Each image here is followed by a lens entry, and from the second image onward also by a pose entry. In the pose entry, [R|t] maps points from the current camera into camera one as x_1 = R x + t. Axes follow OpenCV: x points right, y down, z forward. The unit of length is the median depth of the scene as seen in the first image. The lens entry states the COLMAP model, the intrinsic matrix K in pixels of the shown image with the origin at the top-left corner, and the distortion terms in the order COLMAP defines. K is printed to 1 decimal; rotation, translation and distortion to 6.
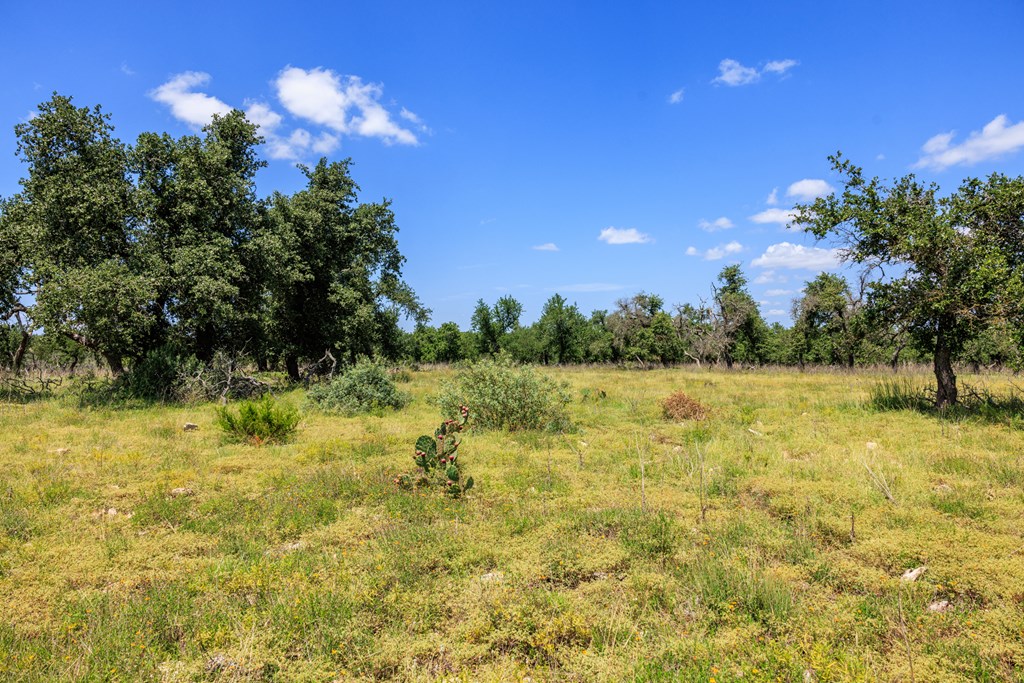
lens RADIAL K [[650.3, 0, 537.6], [0, 650.3, 338.4], [0, 0, 1]] dist [-0.010991, 0.006972]
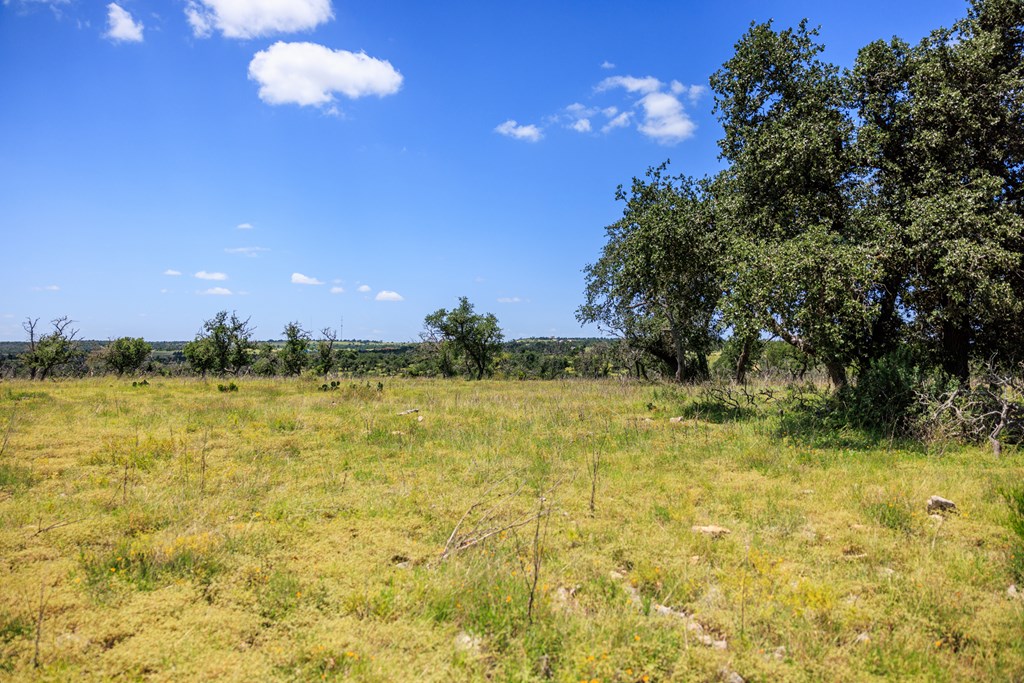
lens RADIAL K [[650.3, 0, 537.6], [0, 650.3, 338.4], [0, 0, 1]] dist [-0.010991, 0.006972]
pose [[0.512674, -0.007241, -0.858553, -0.191477], [-0.003438, 0.999939, -0.010486, 0.006087], [0.858577, 0.008328, 0.512618, 0.342506]]
